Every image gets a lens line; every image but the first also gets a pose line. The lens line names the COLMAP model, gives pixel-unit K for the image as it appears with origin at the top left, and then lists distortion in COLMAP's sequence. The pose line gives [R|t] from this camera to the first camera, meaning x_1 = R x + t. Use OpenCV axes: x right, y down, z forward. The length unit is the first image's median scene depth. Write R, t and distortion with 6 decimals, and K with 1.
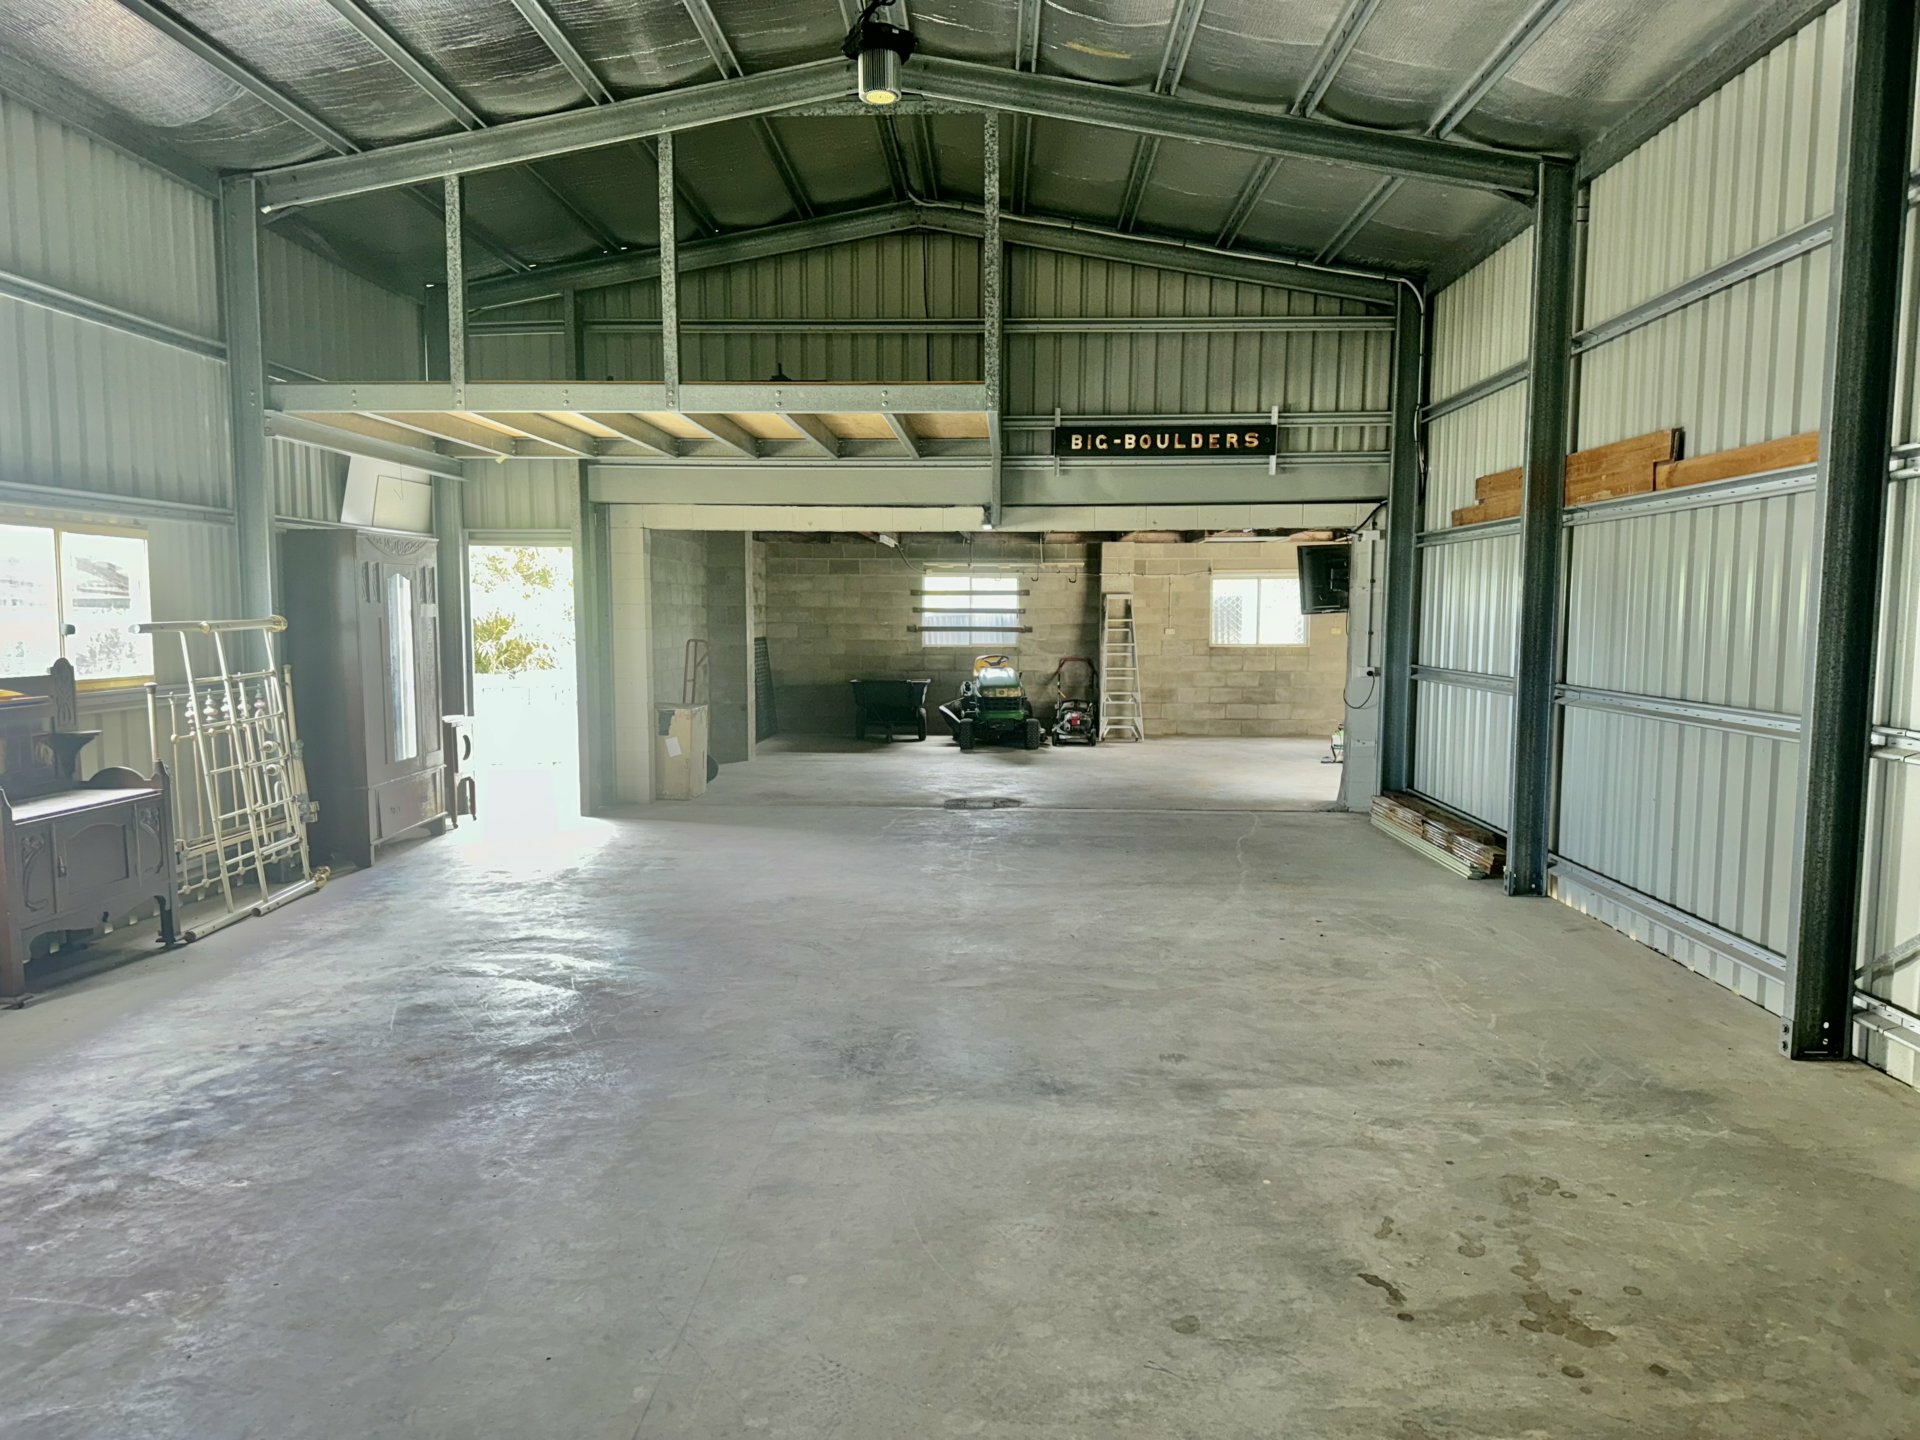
lens RADIAL K [[1366.1, 0, 959.6], [0, 1366.1, 725.1], [0, 0, 1]] dist [0.006574, 0.000646]
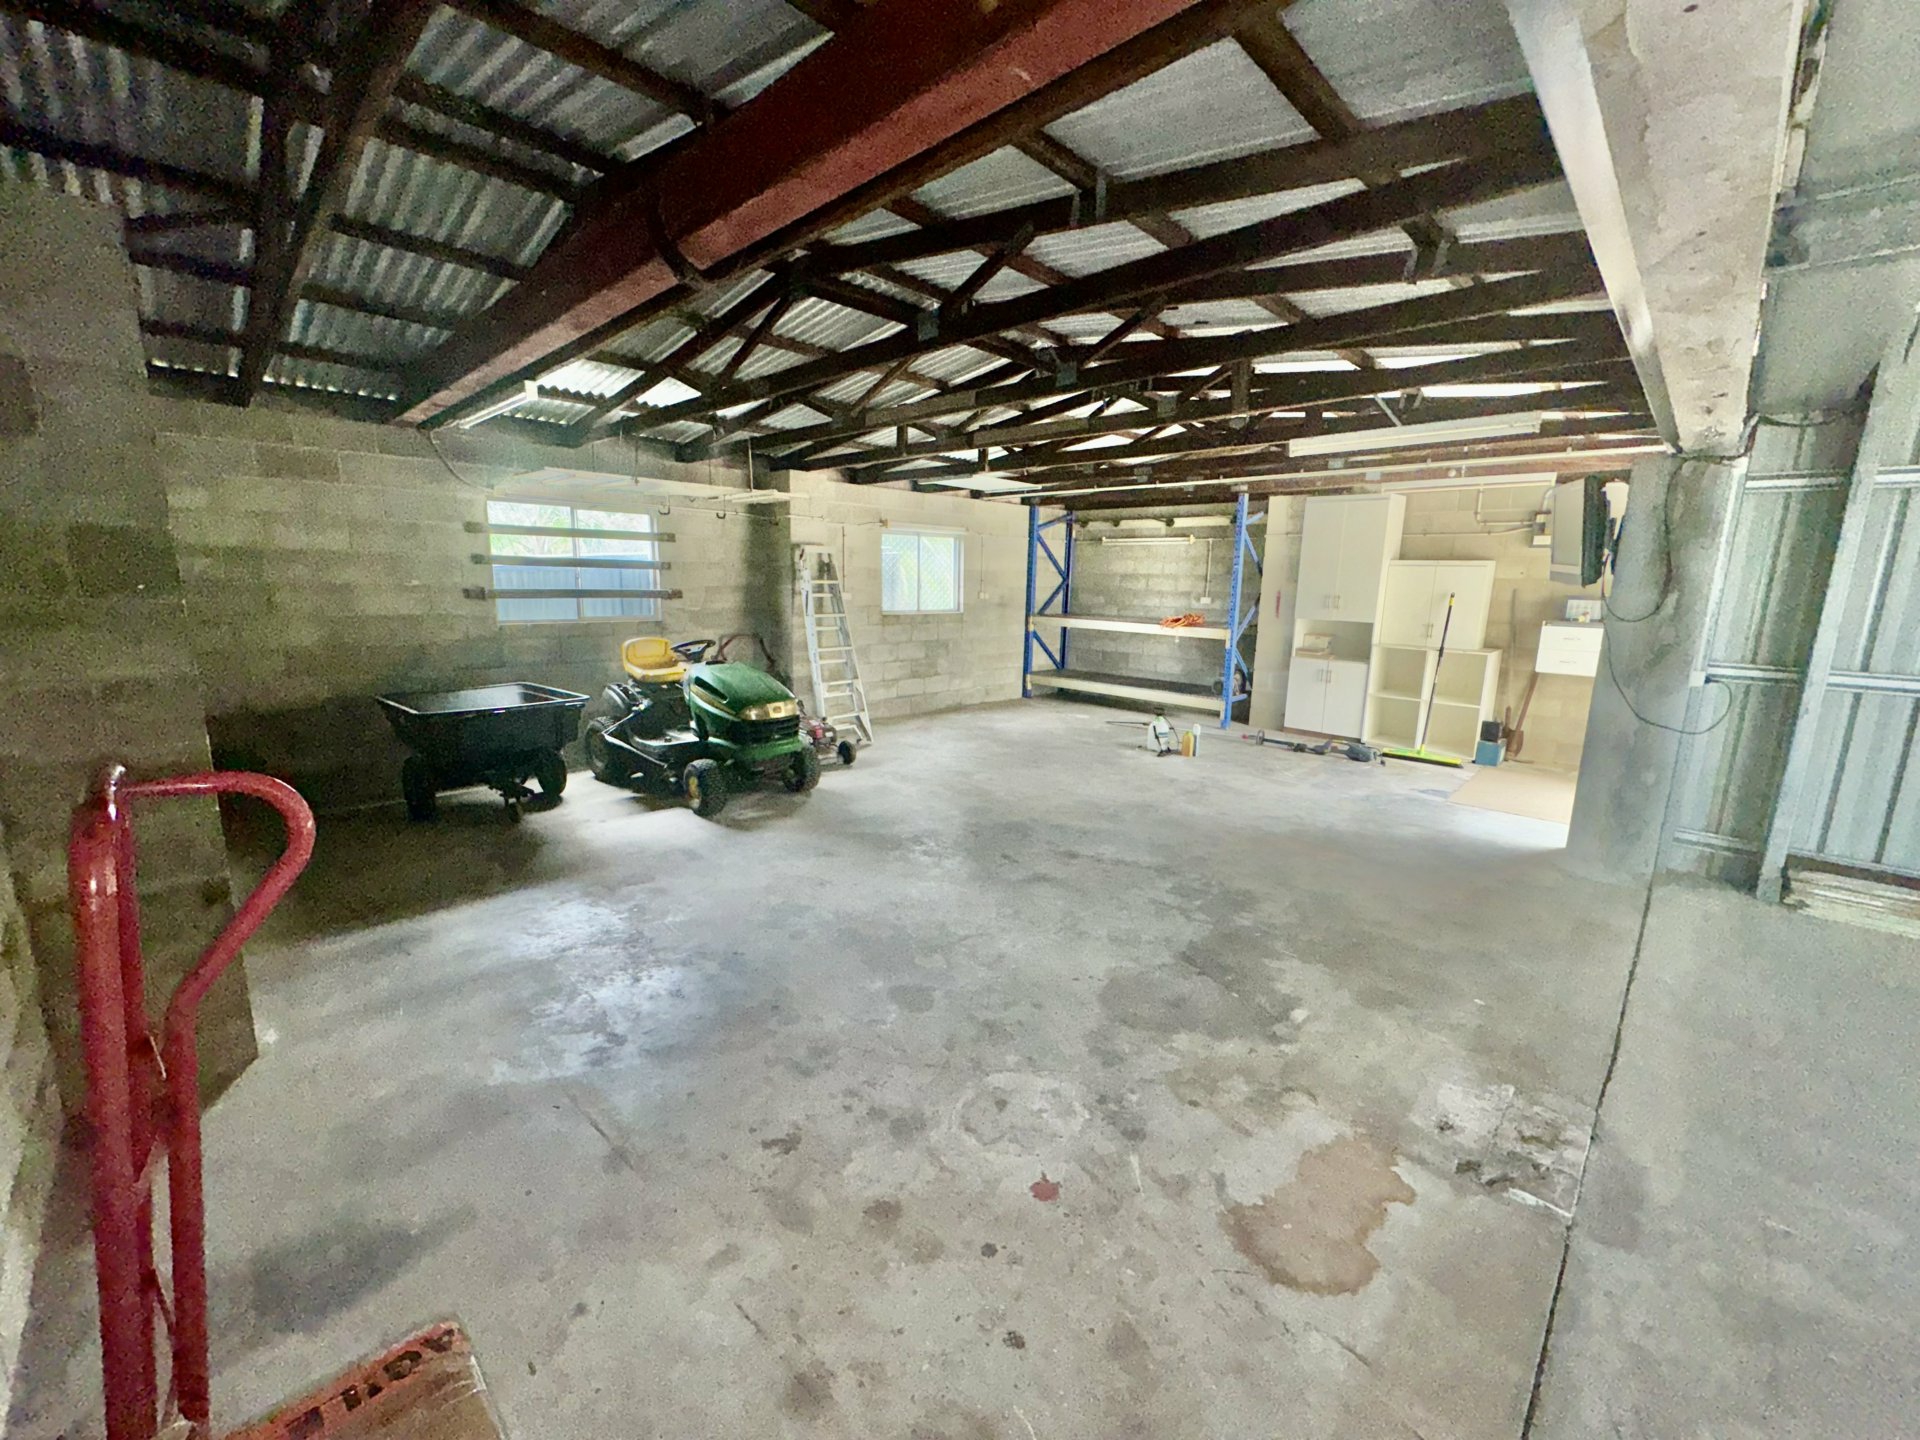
lens RADIAL K [[763.6, 0, 958.9], [0, 763.6, 720.8], [0, 0, 1]] dist [-0.001999, -0.000092]
pose [[0.676488, -0.123780, 0.725977, -0.133345], [0.050394, 0.991244, 0.122050, -0.047165], [-0.734727, -0.045980, 0.676803, 0.643143]]
